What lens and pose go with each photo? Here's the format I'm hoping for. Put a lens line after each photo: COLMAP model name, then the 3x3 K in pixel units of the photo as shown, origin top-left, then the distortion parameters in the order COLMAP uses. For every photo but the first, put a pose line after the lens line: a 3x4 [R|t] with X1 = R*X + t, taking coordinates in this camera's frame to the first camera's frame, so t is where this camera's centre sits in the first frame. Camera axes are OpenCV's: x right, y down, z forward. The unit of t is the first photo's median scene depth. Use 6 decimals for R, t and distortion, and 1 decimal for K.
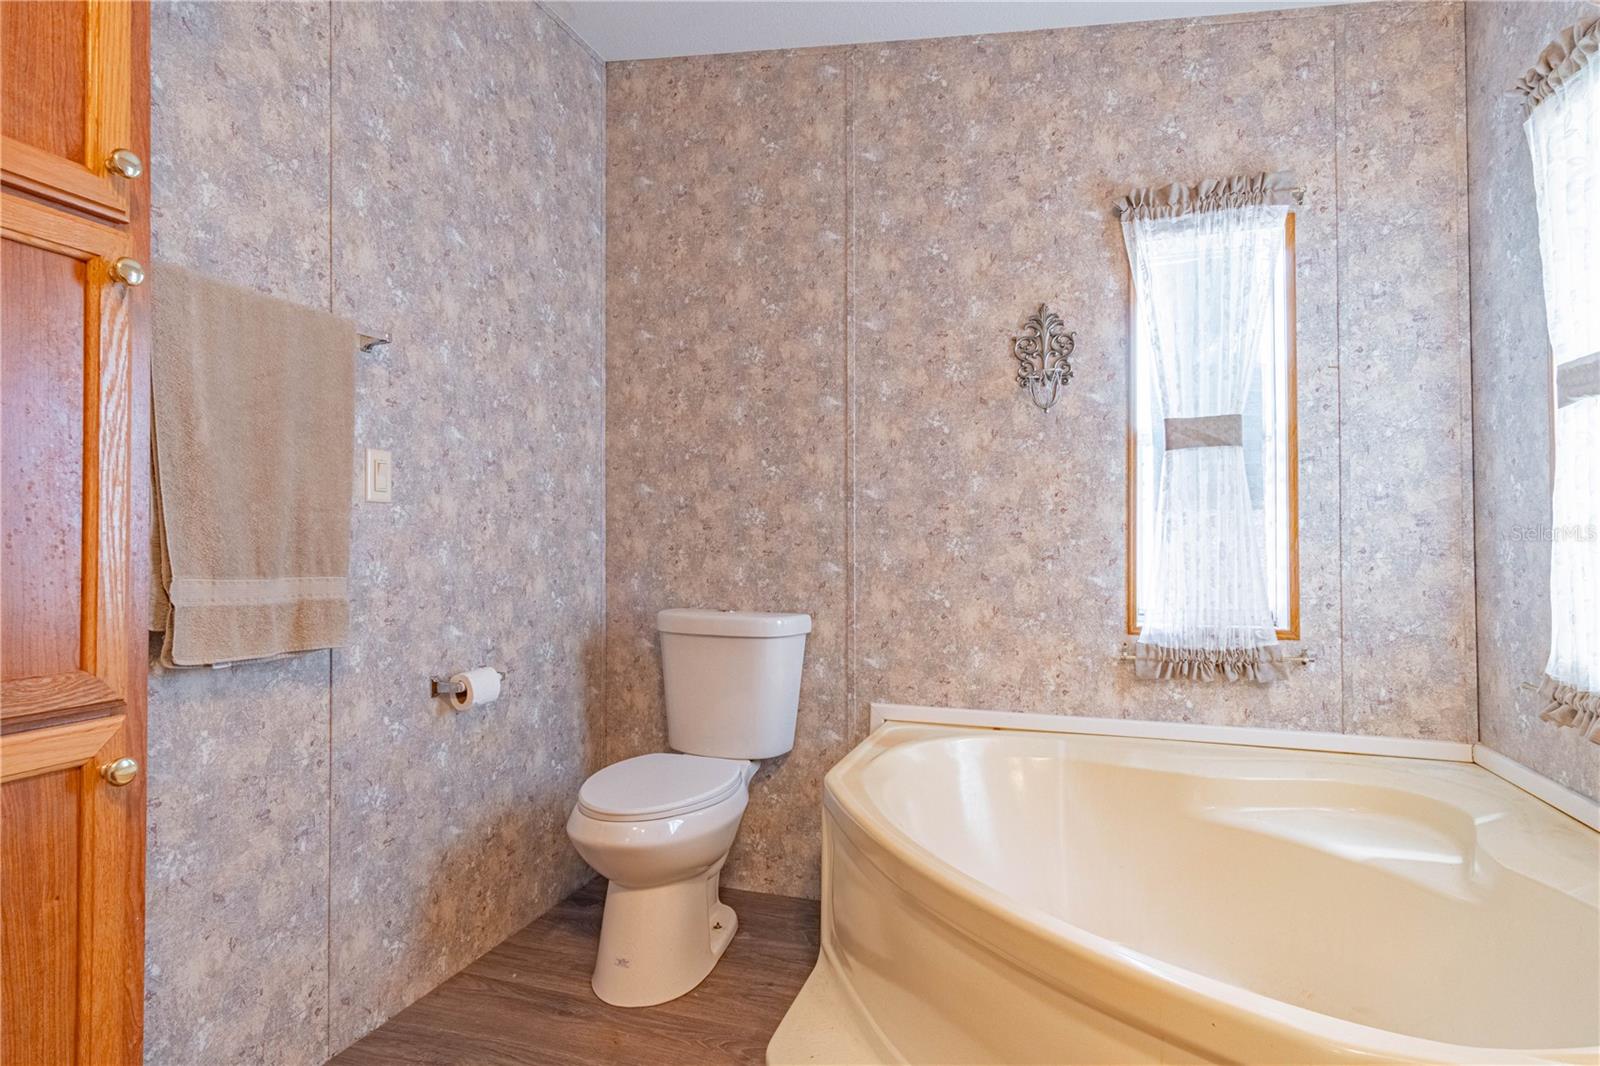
lens RADIAL K [[847.8, 0, 796.3], [0, 847.8, 531.2], [0, 0, 1]] dist [0.004194, 0.003187]
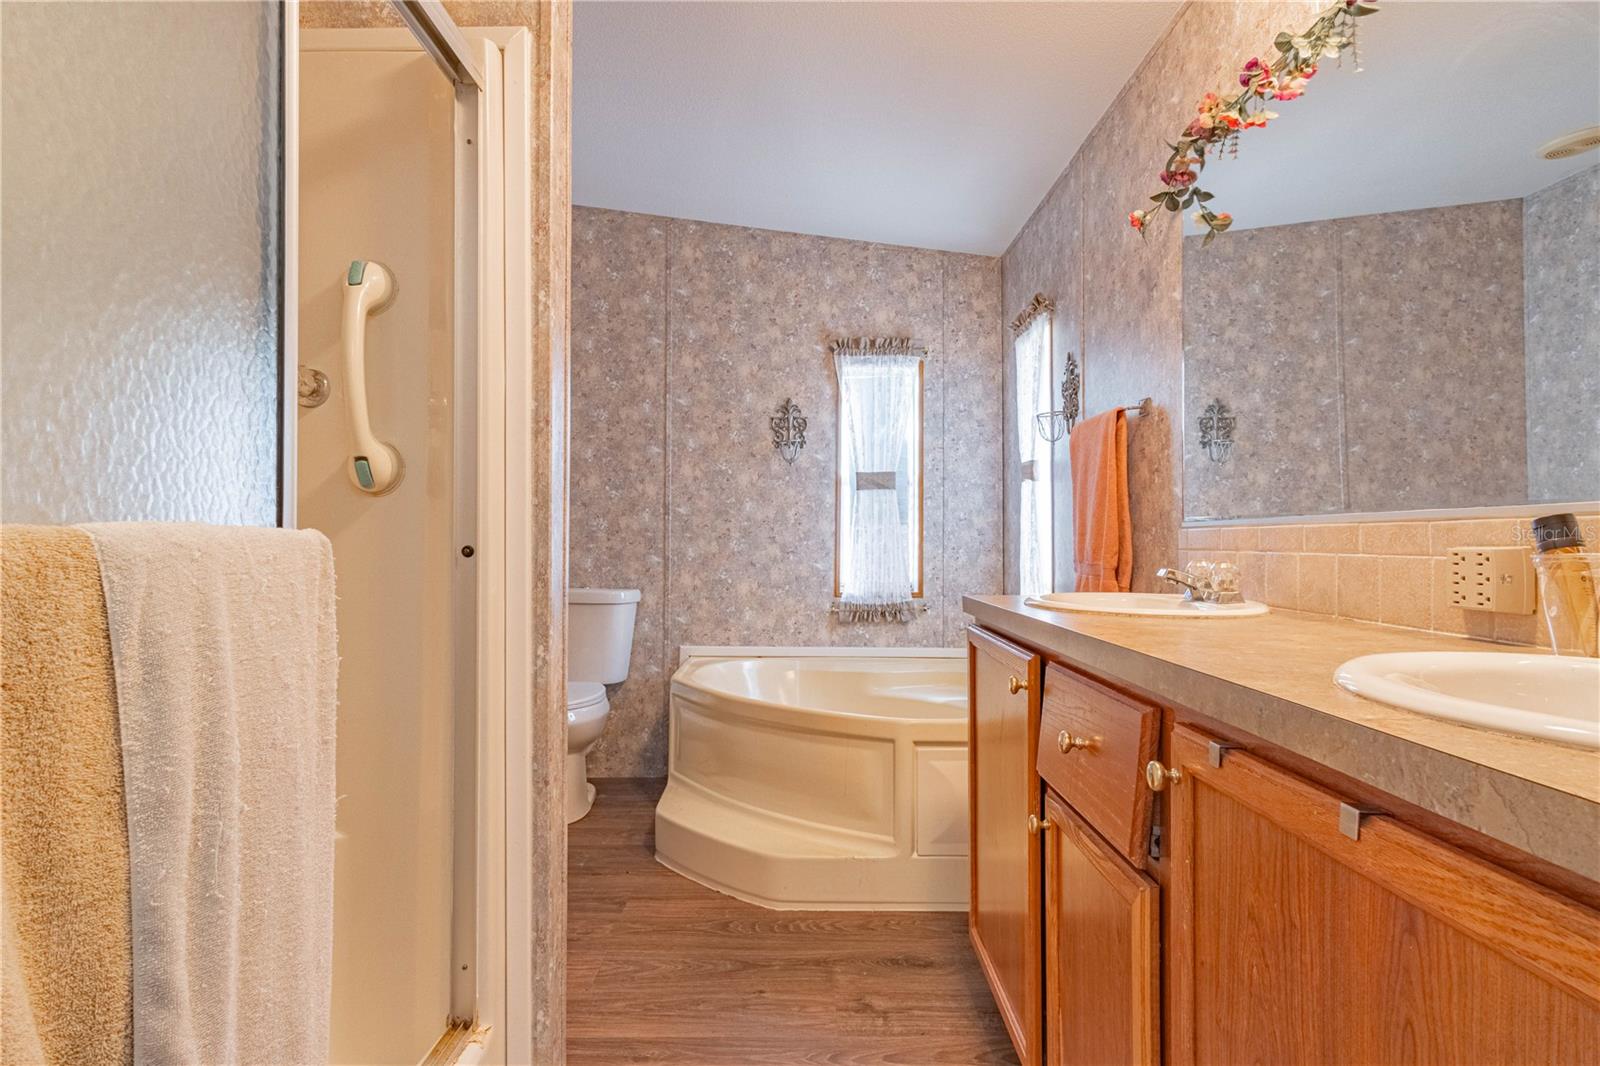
lens RADIAL K [[847.8, 0, 799.4], [0, 847.8, 536.1], [0, 0, 1]] dist [0.004194, 0.003187]
pose [[0.944995, 0.008731, 0.326969, -0.231275], [-0.010558, 0.999937, 0.003813, -0.006520], [-0.326915, -0.007056, 0.945027, -0.577052]]
